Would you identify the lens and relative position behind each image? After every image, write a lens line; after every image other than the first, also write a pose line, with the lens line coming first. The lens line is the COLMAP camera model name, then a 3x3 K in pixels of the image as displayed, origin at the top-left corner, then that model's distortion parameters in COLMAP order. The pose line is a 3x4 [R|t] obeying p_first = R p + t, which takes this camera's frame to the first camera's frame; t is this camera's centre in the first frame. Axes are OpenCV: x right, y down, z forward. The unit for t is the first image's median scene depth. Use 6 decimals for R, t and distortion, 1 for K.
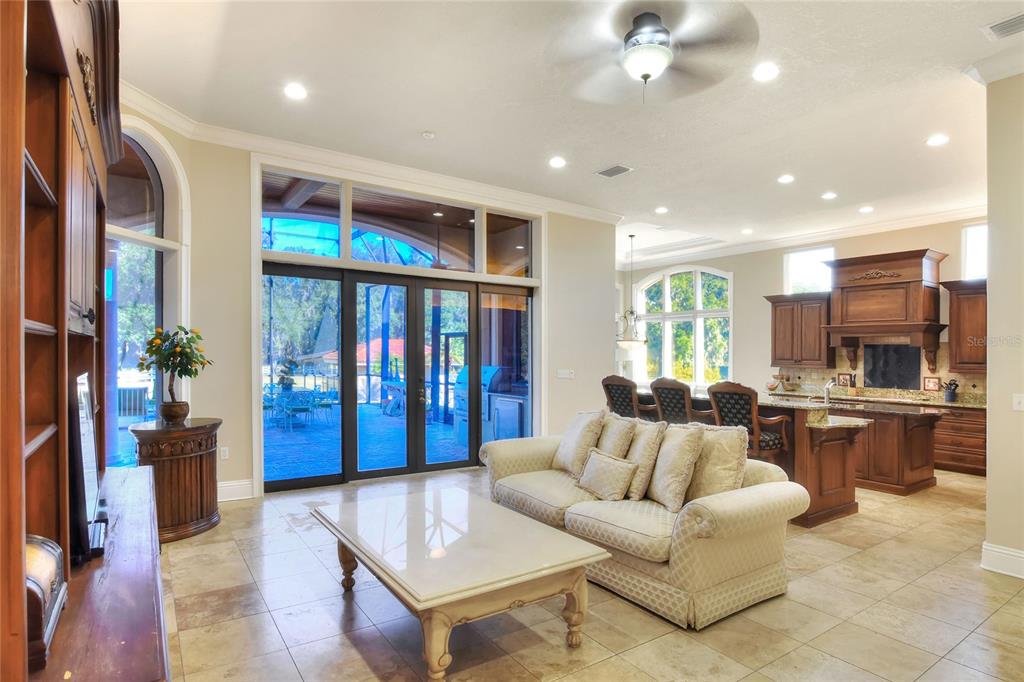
lens RADIAL K [[540.8, 0, 512.3], [0, 540.8, 346.5], [0, 0, 1]] dist [0.000607, -0.001117]
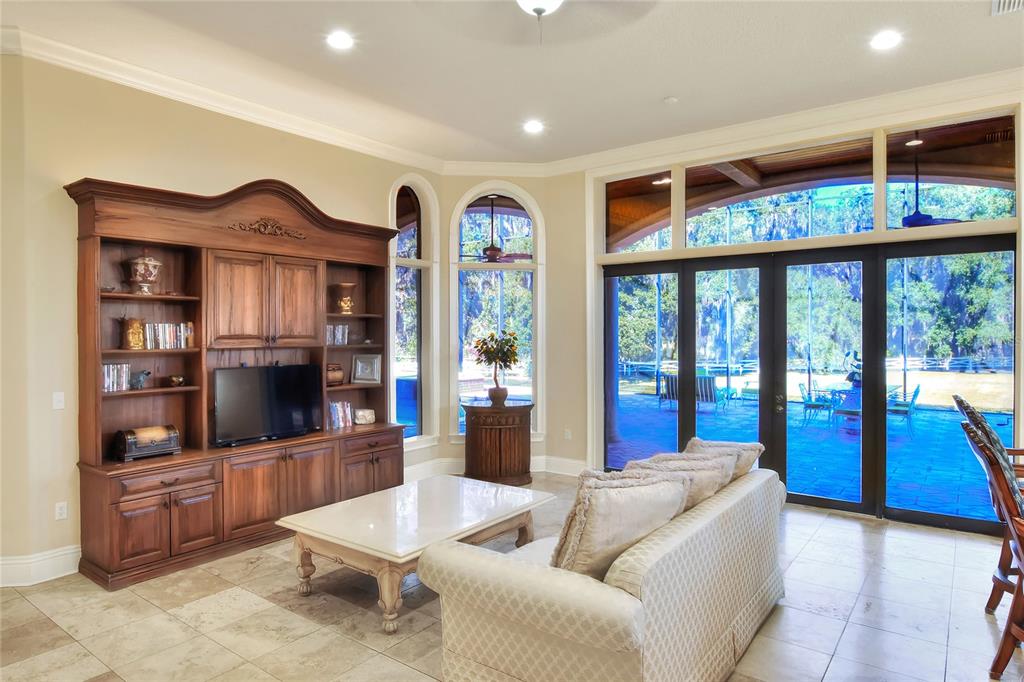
lens RADIAL K [[615.6, 0, 514.2], [0, 615.6, 339.5], [0, 0, 1]] dist [-0.029856, -0.000607]
pose [[0.335844, -0.006209, -0.941897, 0.502206], [0.014151, 0.999899, -0.001546, -0.005776], [0.941811, -0.012810, 0.335898, 0.316317]]
